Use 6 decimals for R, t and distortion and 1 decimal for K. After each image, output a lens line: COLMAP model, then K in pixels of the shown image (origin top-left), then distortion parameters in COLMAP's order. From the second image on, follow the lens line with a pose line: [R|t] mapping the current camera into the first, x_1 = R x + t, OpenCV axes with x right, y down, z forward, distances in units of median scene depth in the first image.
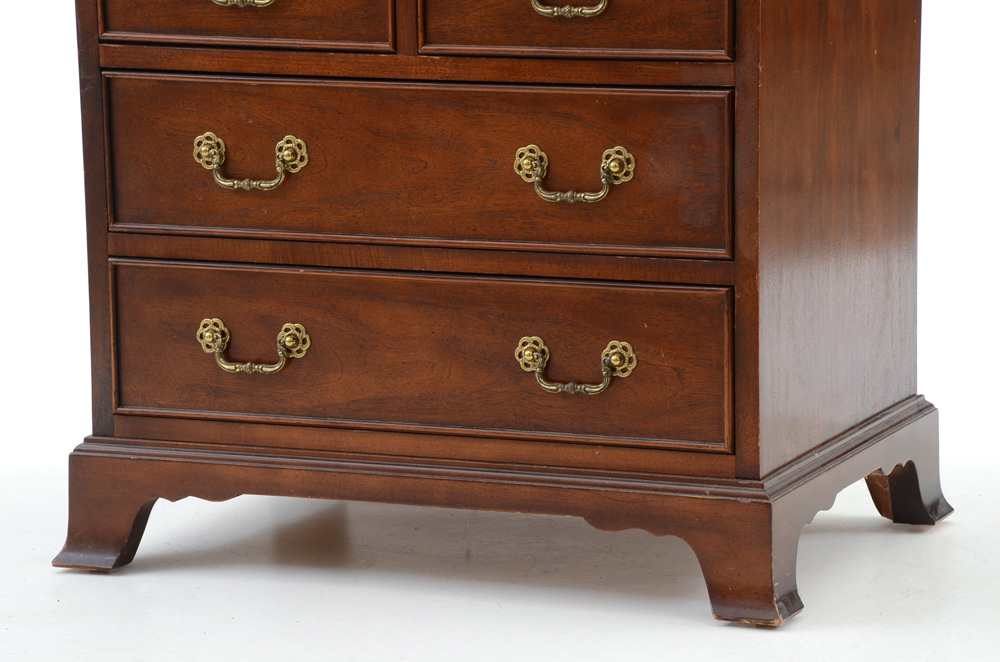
lens RADIAL K [[4095.9, 0, 502.9], [0, 4095.9, 338.0], [0, 0, 1]] dist [1.338078, 0.000000]
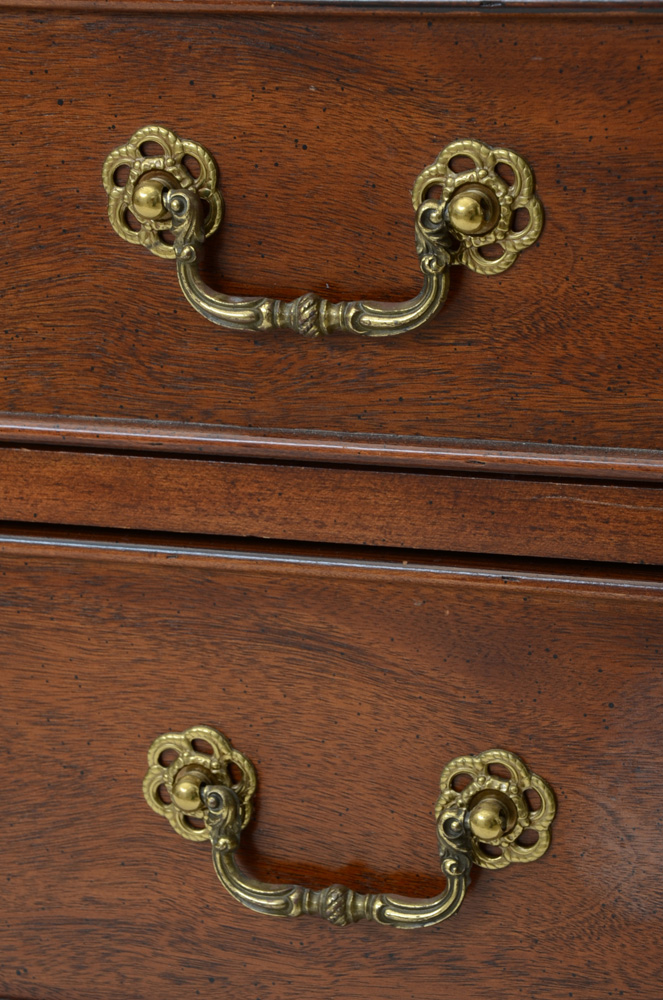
lens RADIAL K [[3028.6, 0, 365.6], [0, 3028.6, 487.3], [0, 0, 1]] dist [0.602446, 0.000000]
pose [[0.996294, -0.046775, 0.072176, 0.003798], [0.036228, 0.989336, 0.141073, -0.095135], [-0.078005, -0.137935, 0.987365, 0.773986]]
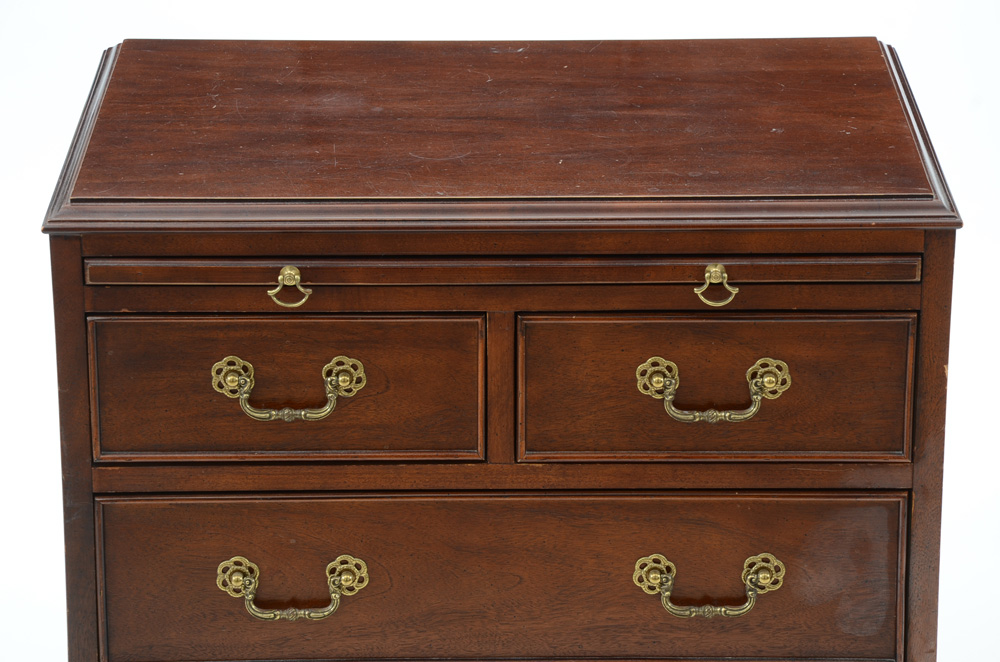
lens RADIAL K [[3564.1, 0, 499.7], [0, 3564.1, 335.1], [0, 0, 1]] dist [1.114447, 0.000000]
pose [[0.915950, -0.129715, 0.379748, -0.302401], [0.055089, 0.978001, 0.201193, -0.244589], [-0.397492, -0.163363, 0.902947, 0.335127]]
